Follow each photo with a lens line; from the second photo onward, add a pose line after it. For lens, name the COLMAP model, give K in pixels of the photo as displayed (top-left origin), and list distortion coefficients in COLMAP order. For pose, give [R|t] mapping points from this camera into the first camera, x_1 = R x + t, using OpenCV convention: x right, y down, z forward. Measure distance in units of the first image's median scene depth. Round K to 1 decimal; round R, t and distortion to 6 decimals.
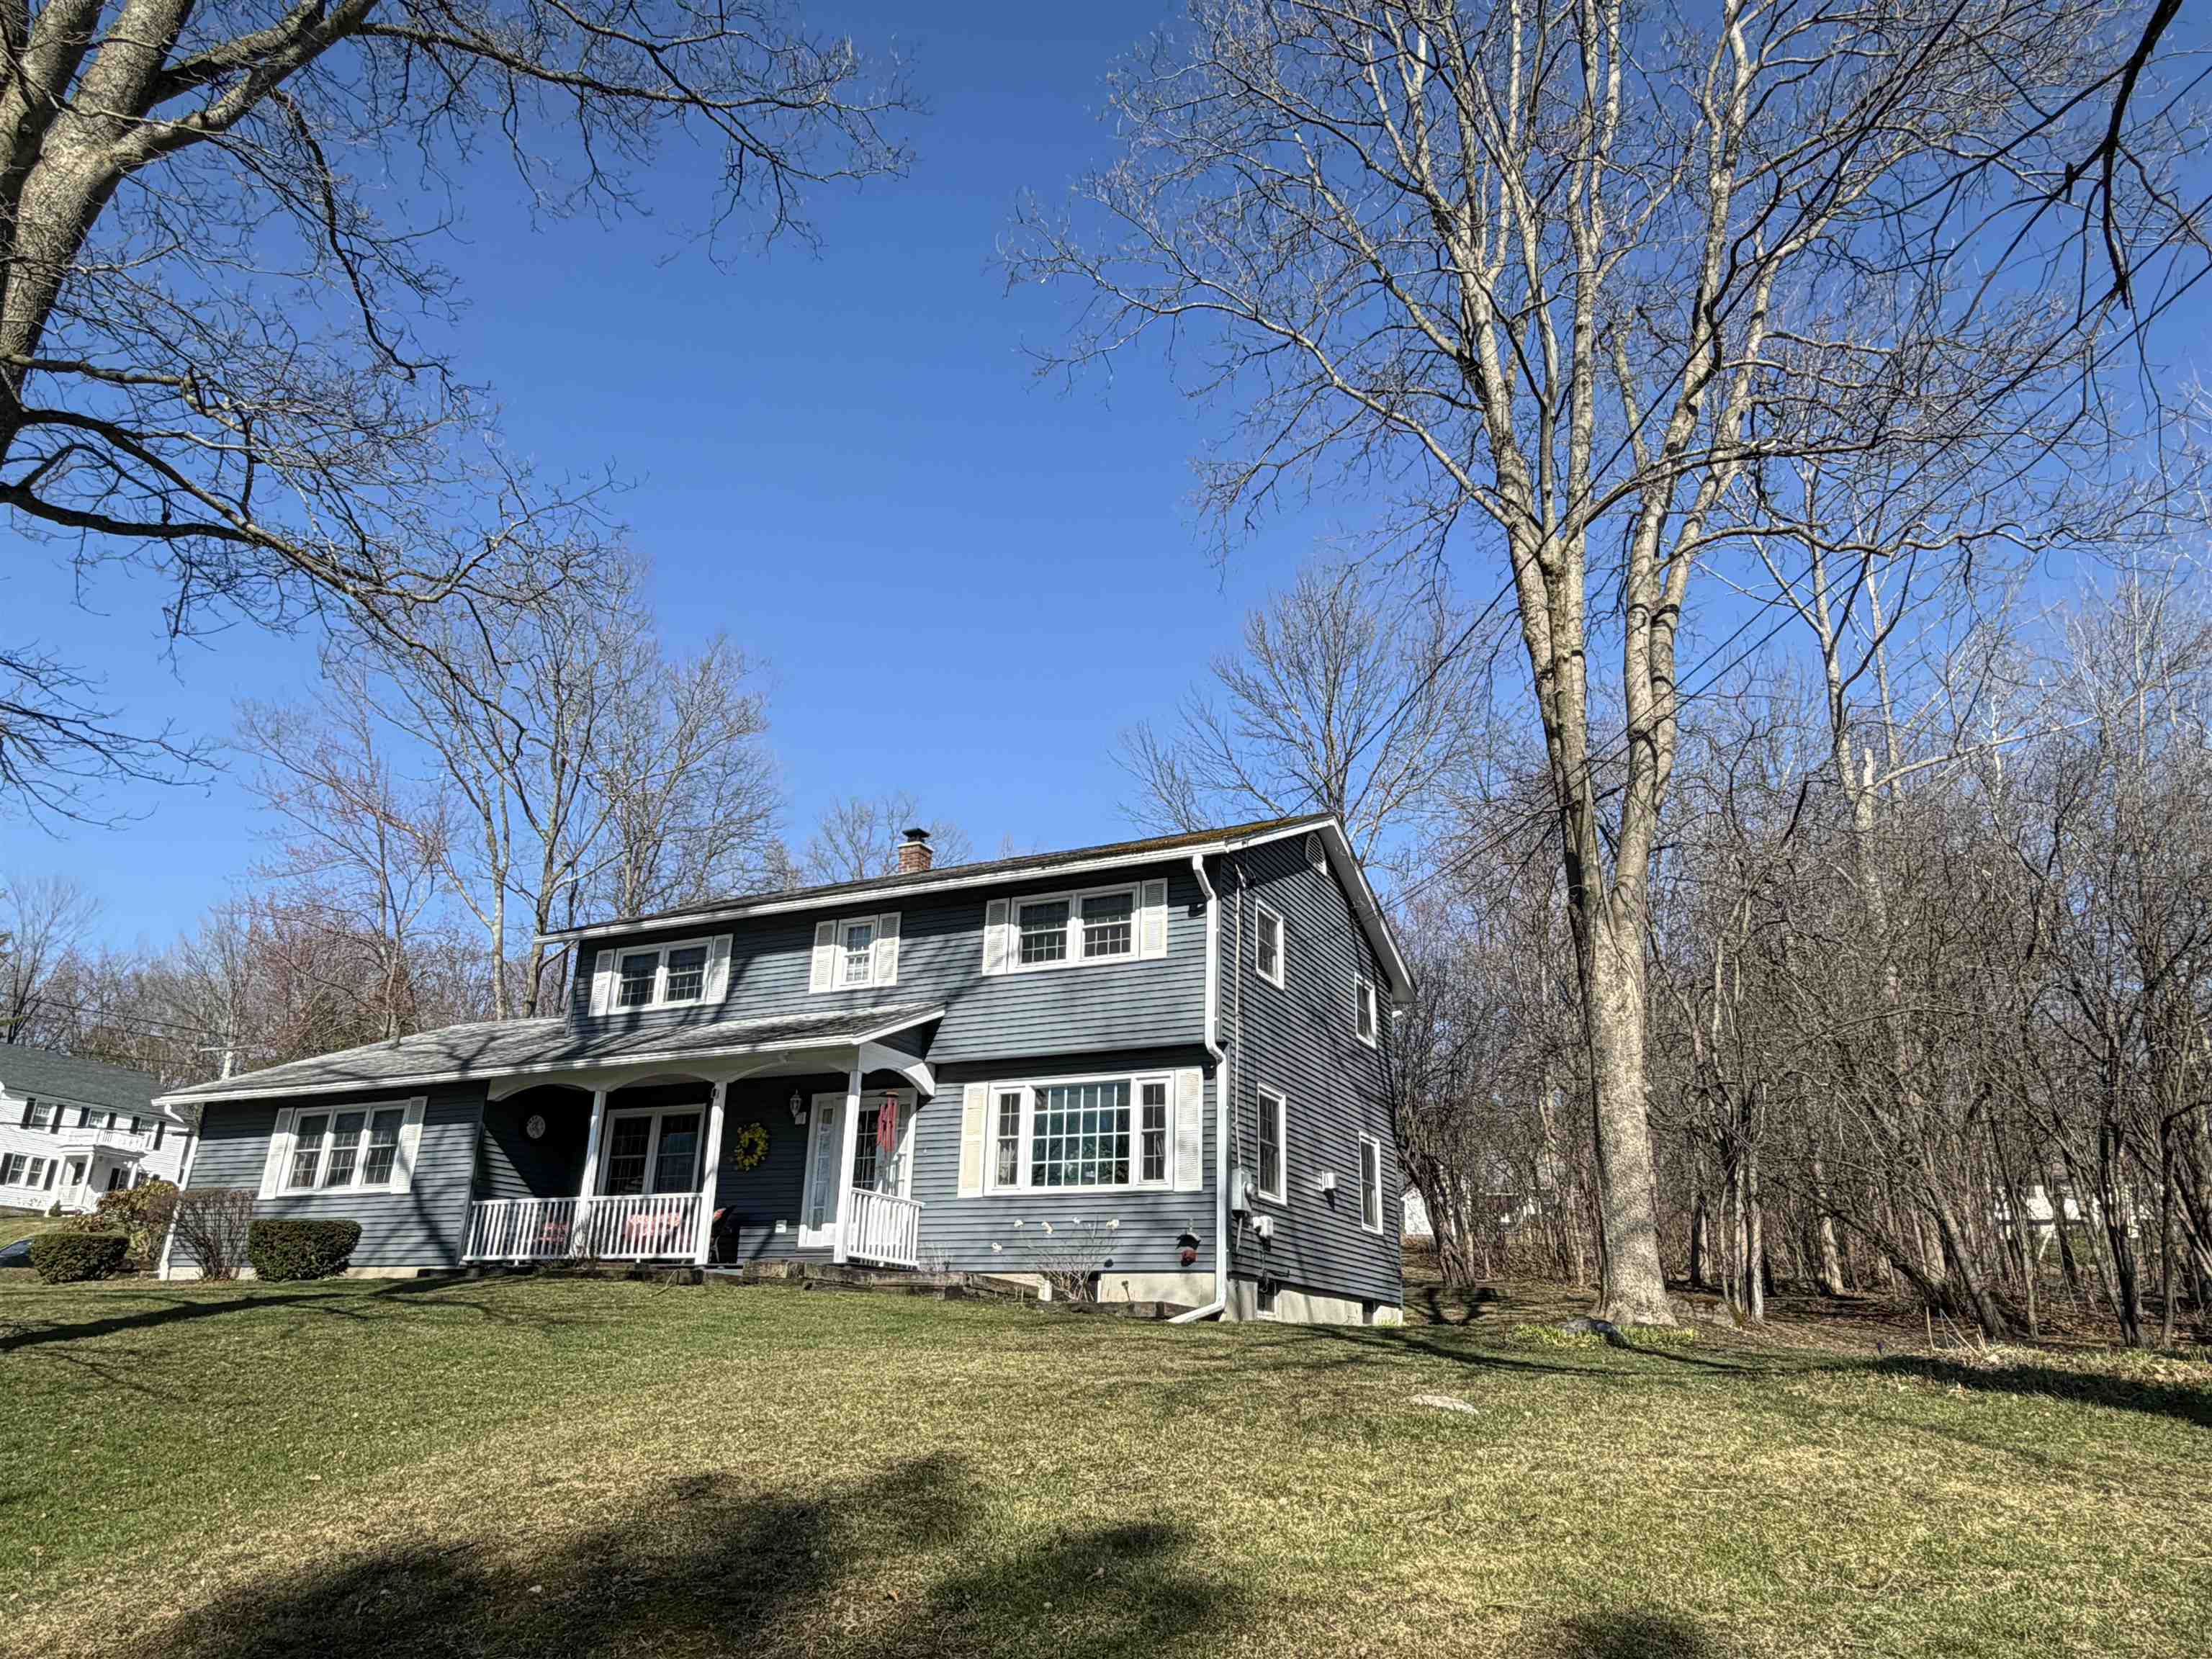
lens RADIAL K [[1495.9, 0, 1106.0], [0, 1495.9, 829.5], [0, 0, 1]] dist [0.000657, -0.000088]
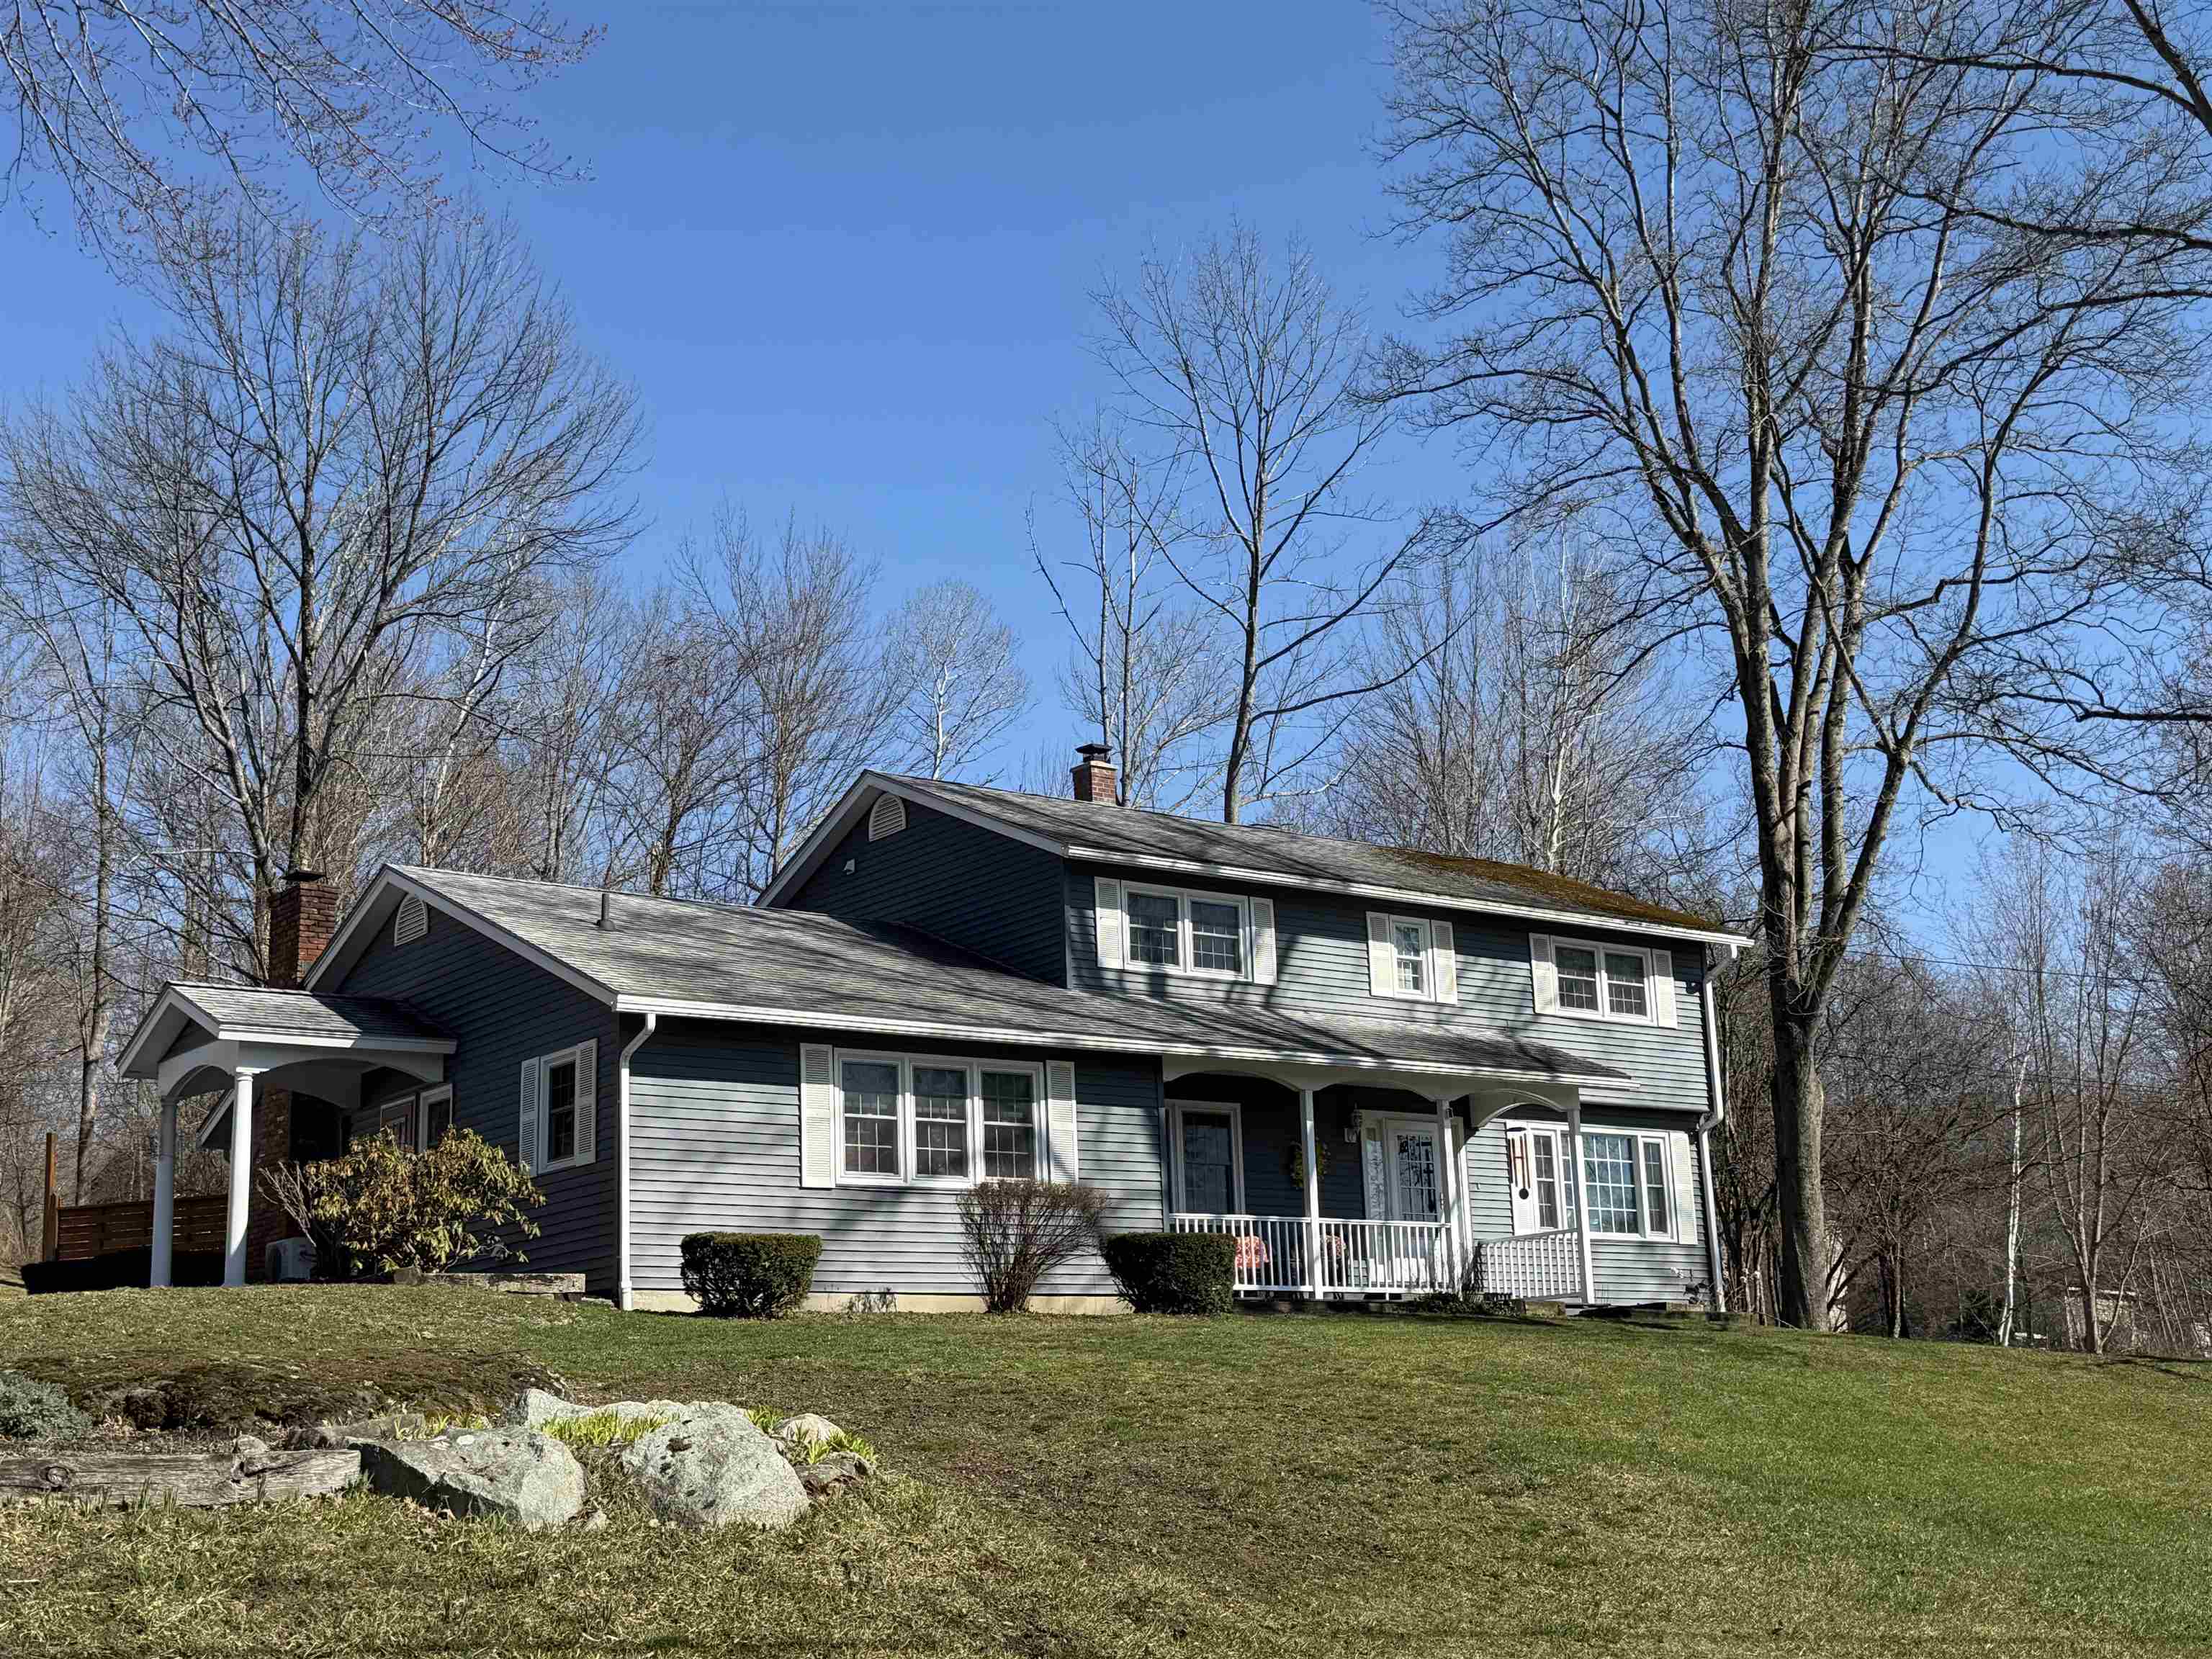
lens RADIAL K [[2768.6, 0, 1106.0], [0, 2768.6, 829.5], [0, 0, 1]] dist [0.137888, 0.000886]
pose [[0.421840, 0.160793, 0.892299, -1.741660], [-0.267453, 0.962425, -0.046990, 0.136305], [-0.866326, -0.218826, 0.448993, 0.439625]]
